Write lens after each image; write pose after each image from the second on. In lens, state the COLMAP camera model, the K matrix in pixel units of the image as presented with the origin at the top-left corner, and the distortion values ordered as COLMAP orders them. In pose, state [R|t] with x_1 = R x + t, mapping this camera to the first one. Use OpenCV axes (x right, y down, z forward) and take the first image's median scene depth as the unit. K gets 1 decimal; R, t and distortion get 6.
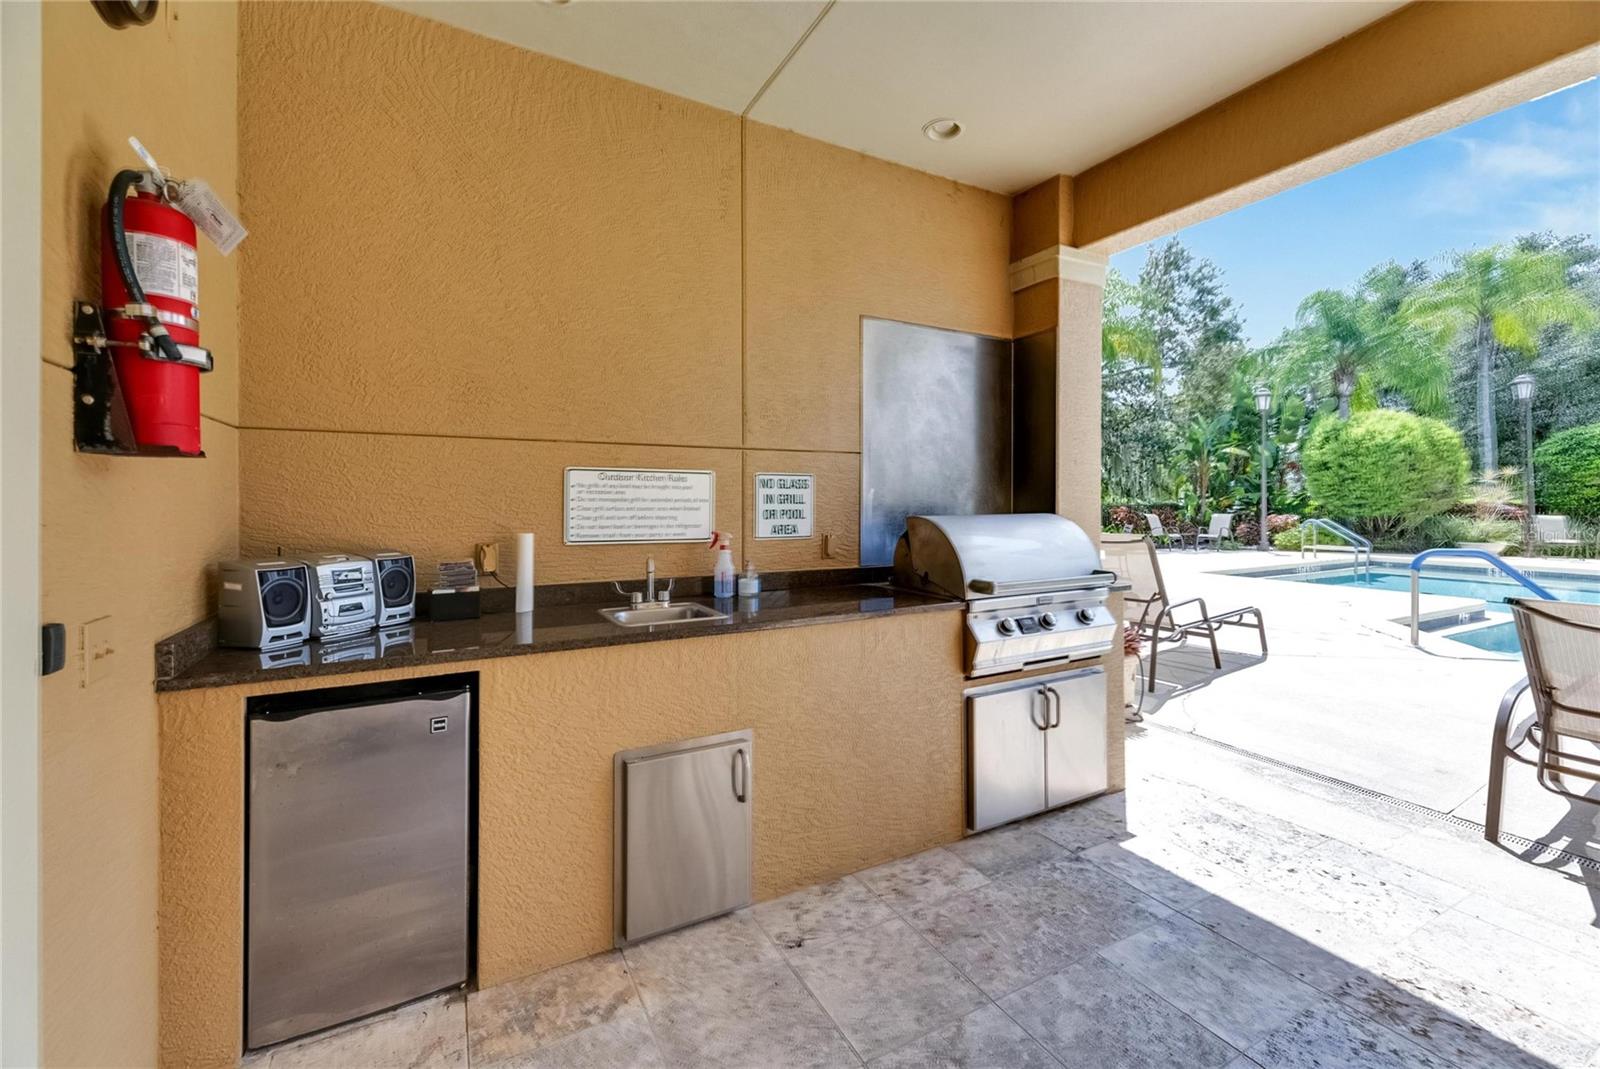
lens RADIAL K [[674.9, 0, 798.7], [0, 674.9, 501.2], [0, 0, 1]] dist [0.012891, -0.000641]
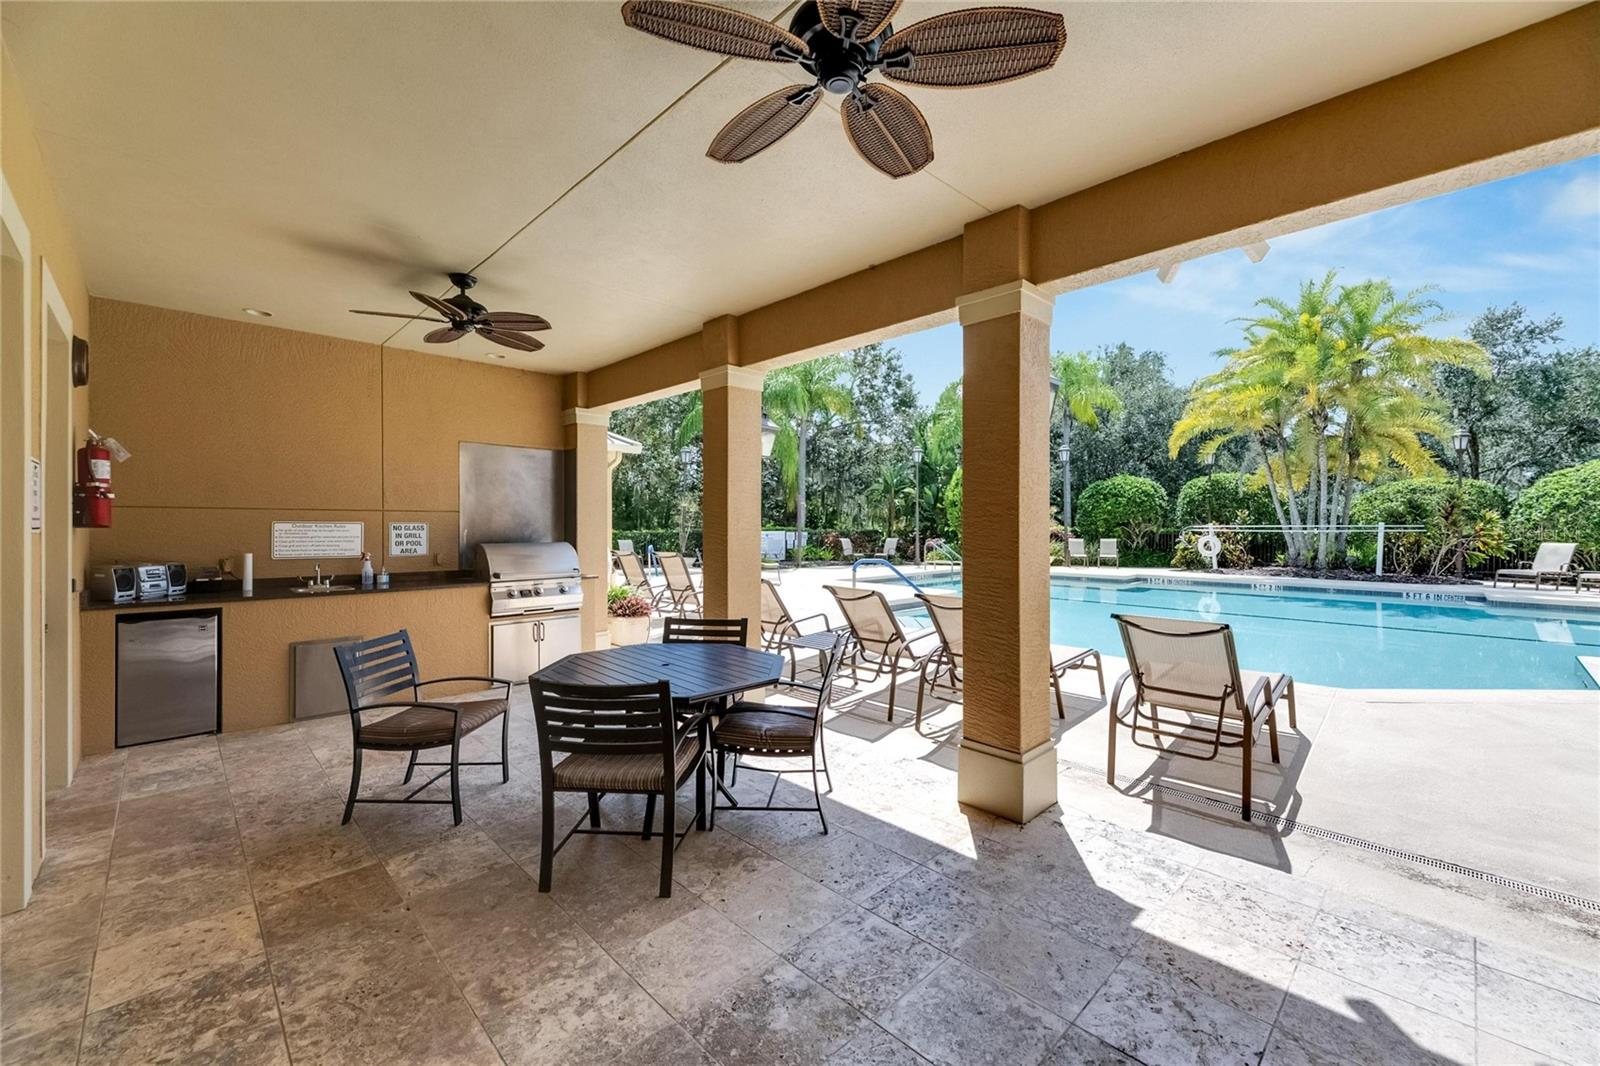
lens RADIAL K [[674.9, 0, 798.7], [0, 674.9, 499.7], [0, 0, 1]] dist [0.012891, -0.000641]
pose [[0.961804, 0.010057, 0.273554, 0.564125], [0.002094, 0.999025, -0.044091, -0.019221], [-0.273731, 0.042980, 0.960846, -1.287357]]
